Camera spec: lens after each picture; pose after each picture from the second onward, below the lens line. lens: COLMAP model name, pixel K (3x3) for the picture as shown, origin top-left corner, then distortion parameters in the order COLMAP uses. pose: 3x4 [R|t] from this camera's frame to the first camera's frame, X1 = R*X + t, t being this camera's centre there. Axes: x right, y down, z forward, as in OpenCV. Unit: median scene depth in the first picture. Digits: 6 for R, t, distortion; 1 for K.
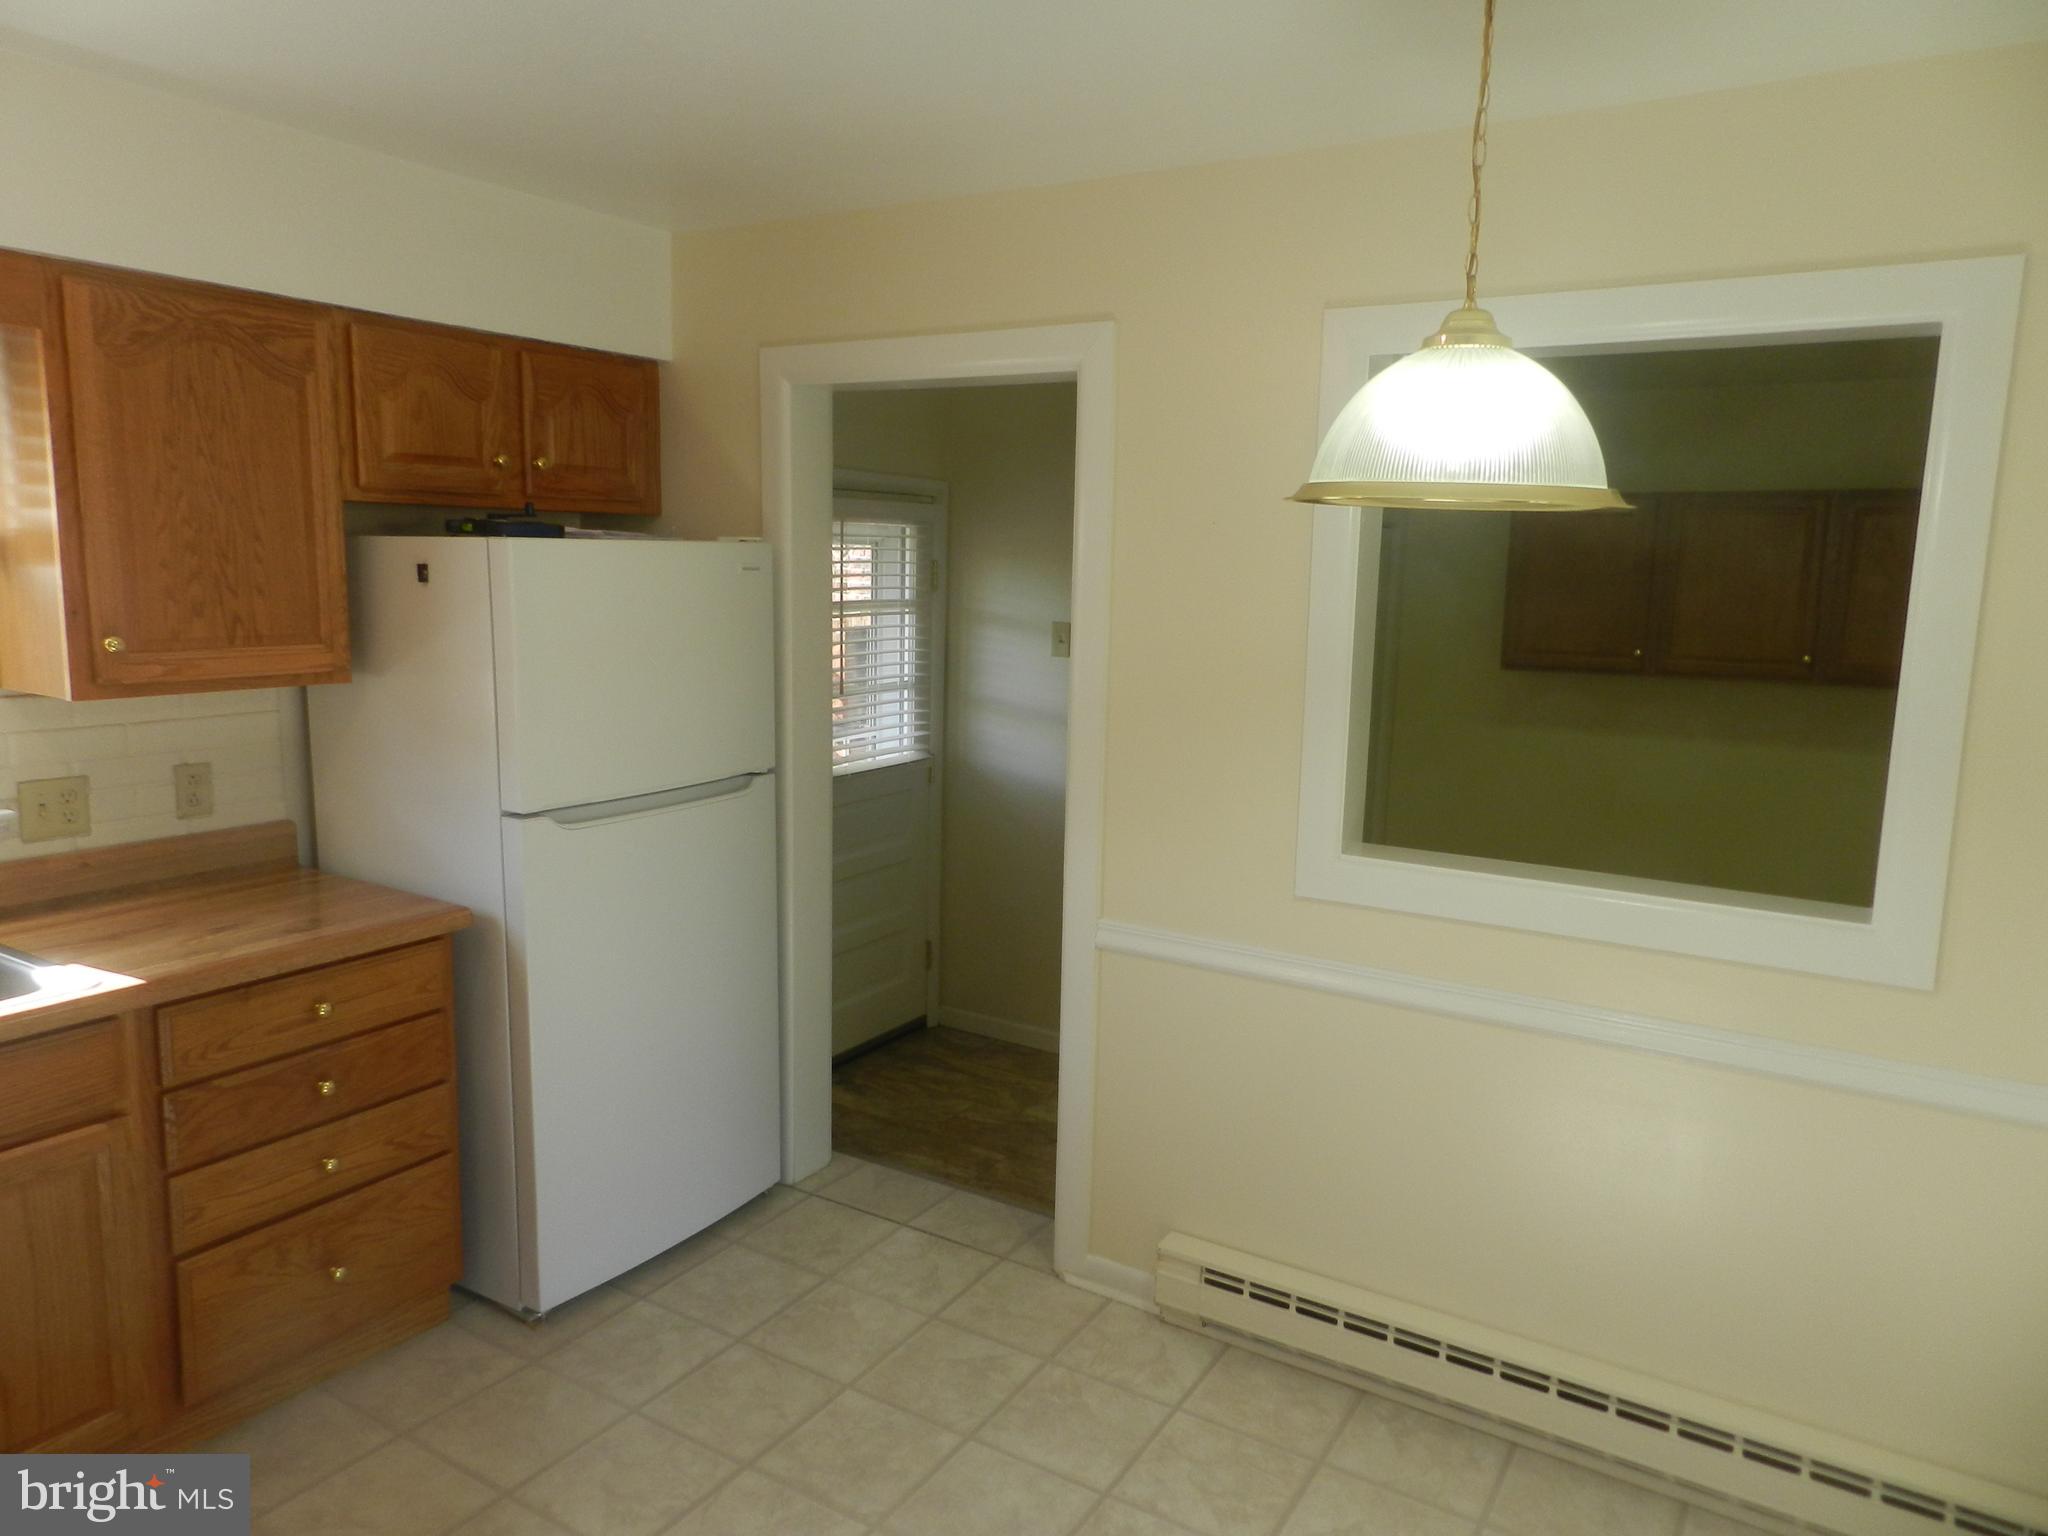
lens RADIAL K [[1391.4, 0, 1024.0], [0, 1391.4, 768.0], [0, 0, 1]] dist [0.022063, -0.004055]
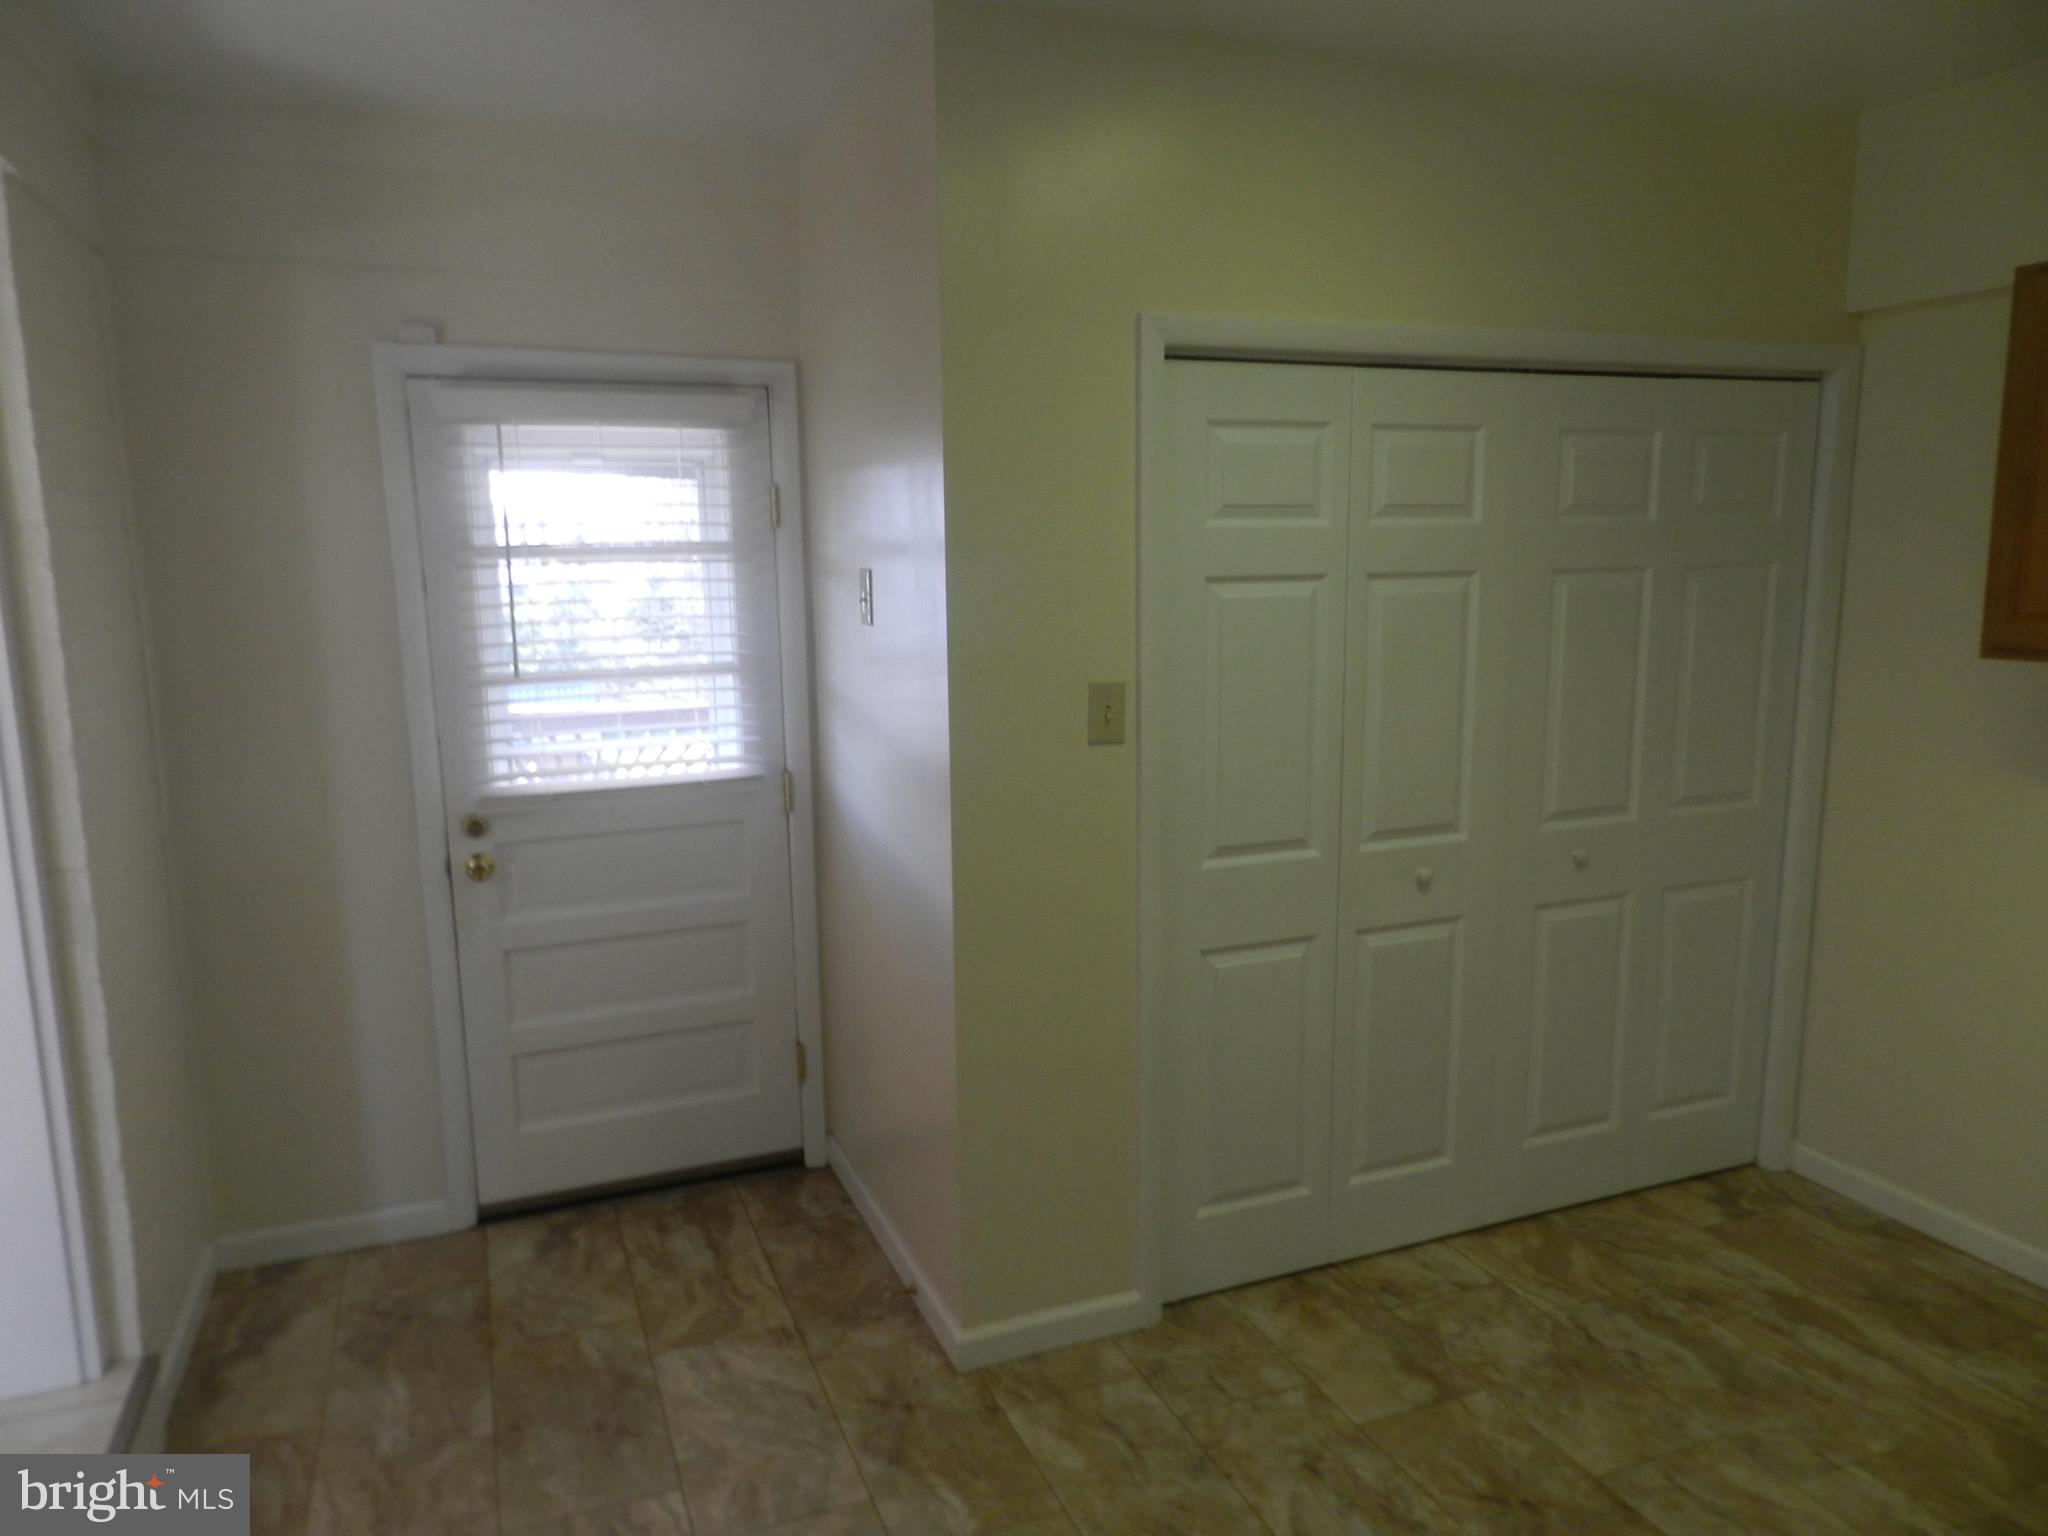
lens RADIAL K [[1415.3, 0, 1024.0], [0, 1415.3, 768.0], [0, 0, 1]] dist [0.033112, -0.004895]
pose [[0.803092, 0.057743, -0.593051, 0.449088], [-0.052387, 0.998282, 0.026258, -0.036518], [0.593548, 0.009980, 0.804737, 0.527747]]
